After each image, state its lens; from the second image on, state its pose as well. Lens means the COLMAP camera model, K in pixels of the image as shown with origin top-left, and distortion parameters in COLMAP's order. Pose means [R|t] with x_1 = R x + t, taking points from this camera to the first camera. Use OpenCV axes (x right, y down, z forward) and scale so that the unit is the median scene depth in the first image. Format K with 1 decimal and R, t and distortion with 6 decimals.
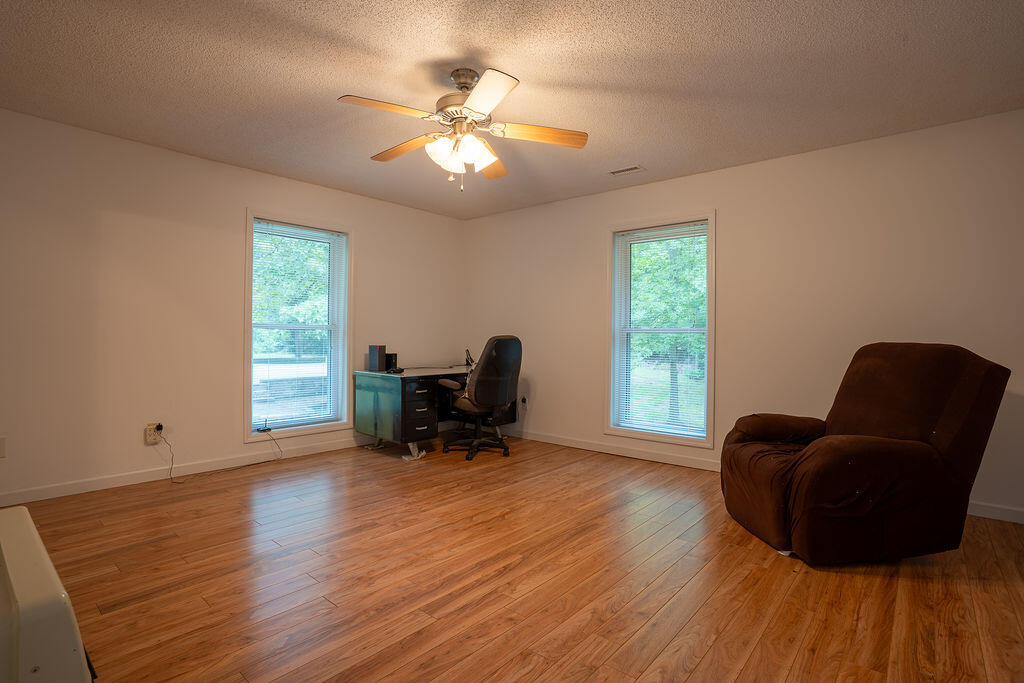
lens RADIAL K [[498.6, 0, 505.4], [0, 498.6, 340.2], [0, 0, 1]] dist [-0.070231, 0.029796]
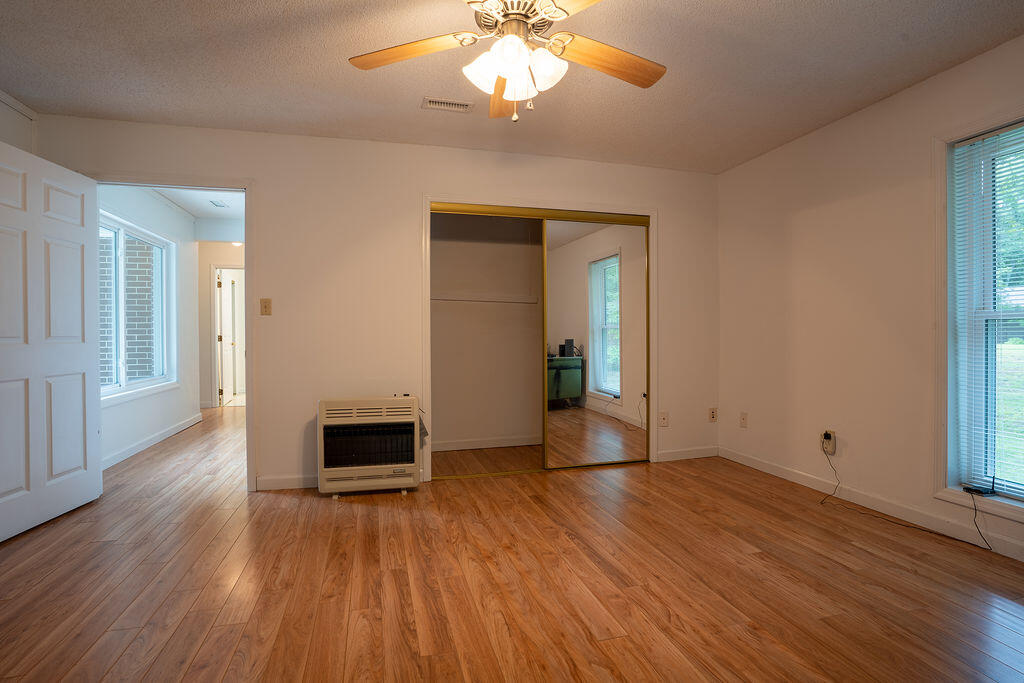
lens RADIAL K [[498.6, 0, 510.8], [0, 498.6, 336.9], [0, 0, 1]] dist [-0.070231, 0.029796]
pose [[-0.547722, -0.004823, -0.836646, 0.567237], [-0.005698, 0.999982, -0.002034, 0.001855], [0.836641, 0.003653, -0.547740, 1.576469]]
